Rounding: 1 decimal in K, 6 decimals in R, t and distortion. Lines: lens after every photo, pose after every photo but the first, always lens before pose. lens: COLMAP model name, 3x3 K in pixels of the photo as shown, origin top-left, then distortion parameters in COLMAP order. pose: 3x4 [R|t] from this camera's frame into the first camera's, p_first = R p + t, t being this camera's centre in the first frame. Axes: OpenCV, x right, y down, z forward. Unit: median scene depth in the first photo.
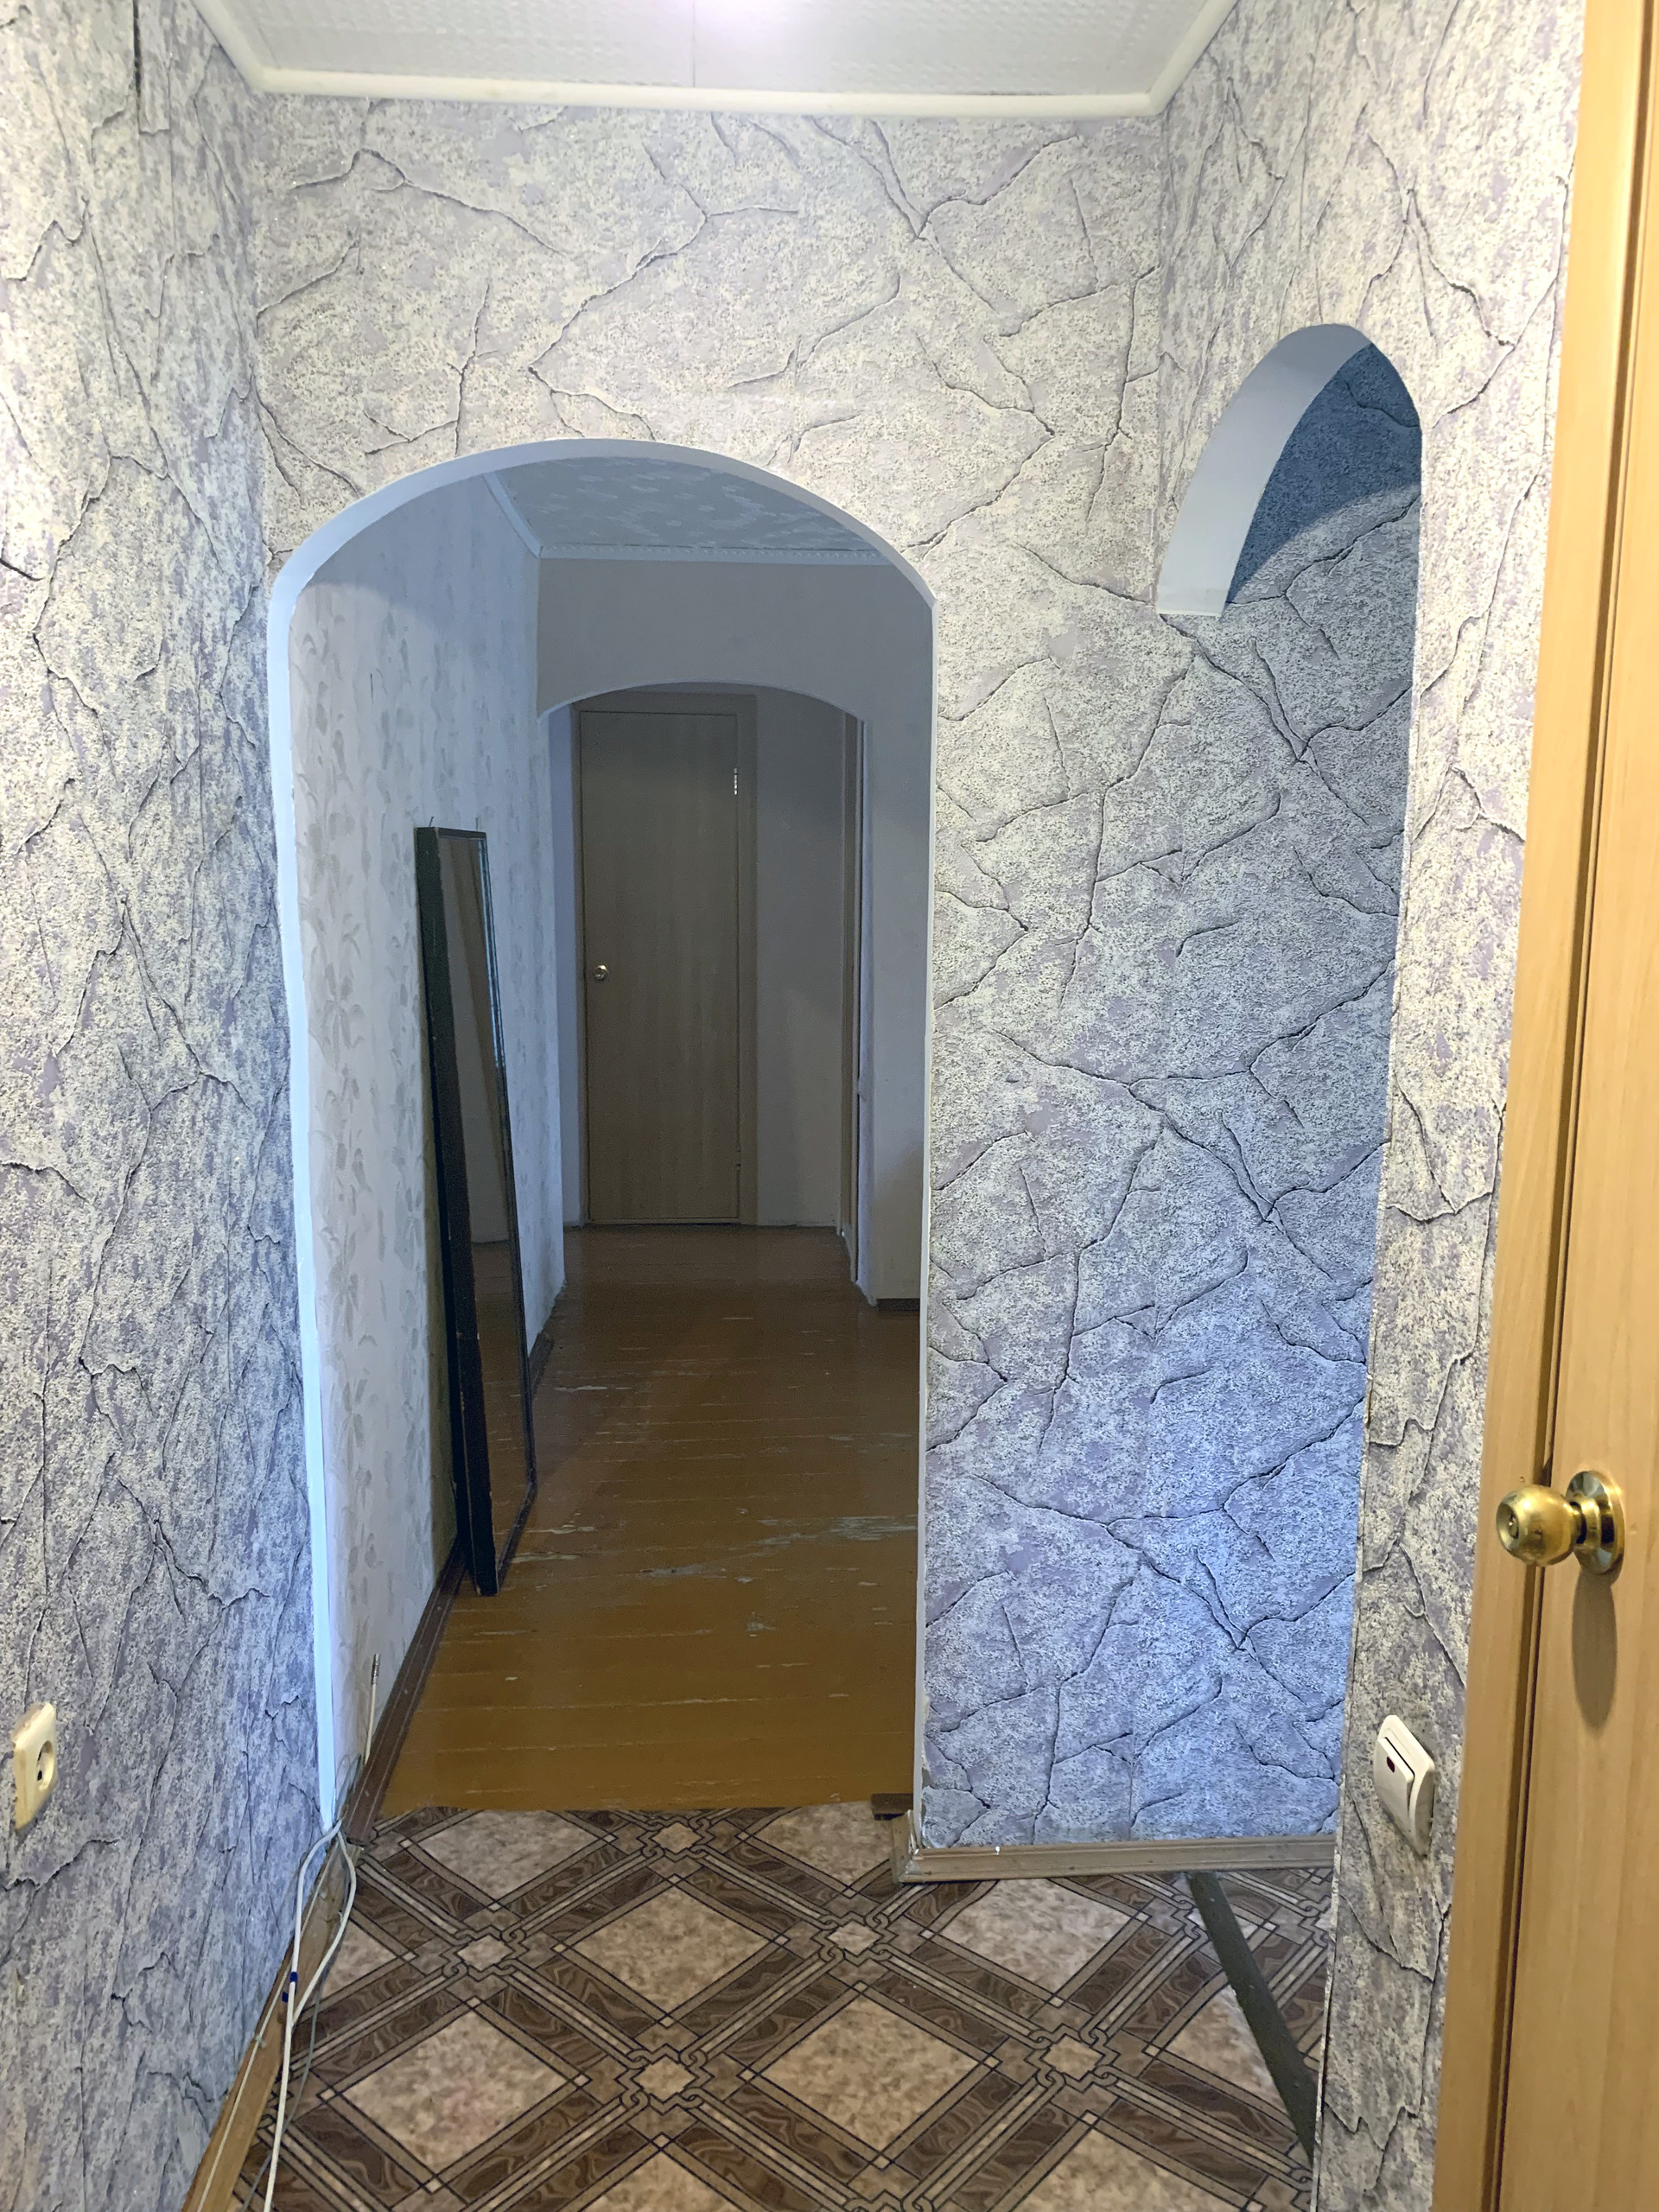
lens RADIAL K [[1695.7, 0, 821.8], [0, 1695.7, 1110.9], [0, 0, 1]] dist [0.056224, -0.080182]
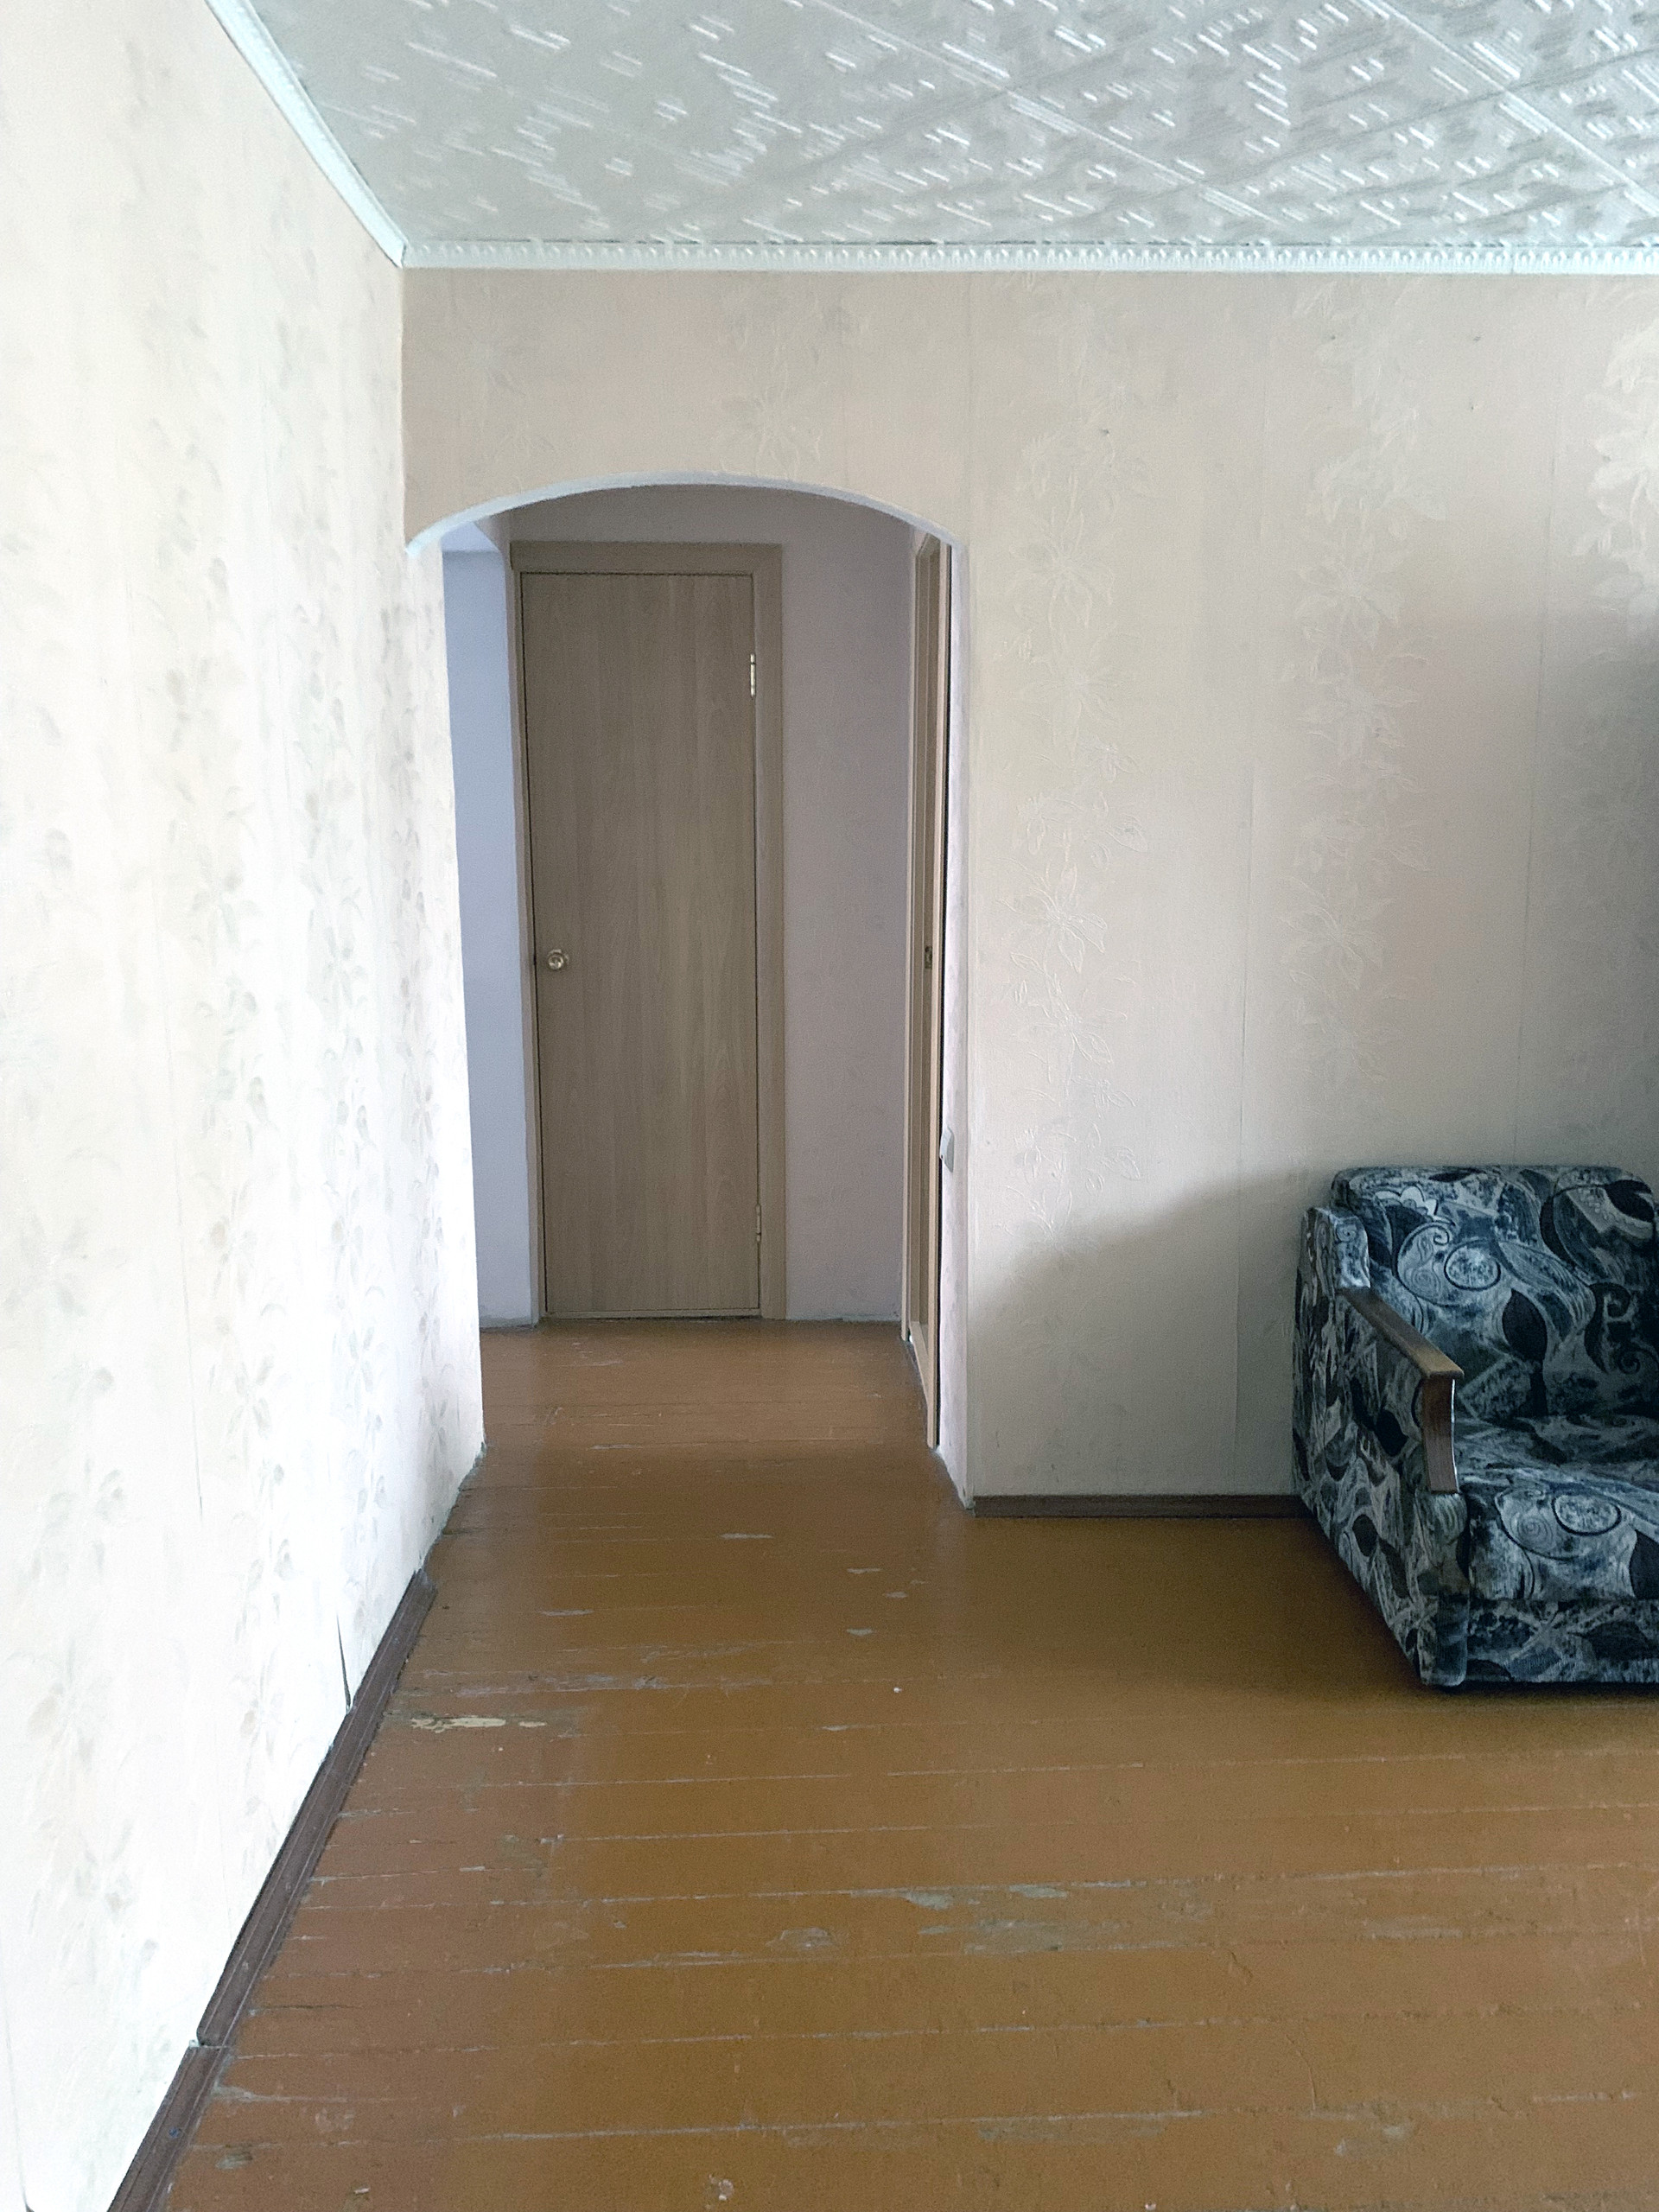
lens RADIAL K [[1714.3, 0, 827.2], [0, 1714.3, 1104.4], [0, 0, 1]] dist [0.024016, -0.021248]
pose [[0.999512, 0.000227, -0.031245, -0.000662], [0.001187, 0.998977, 0.045198, -0.057870], [0.031224, -0.045213, 0.998489, 0.366089]]
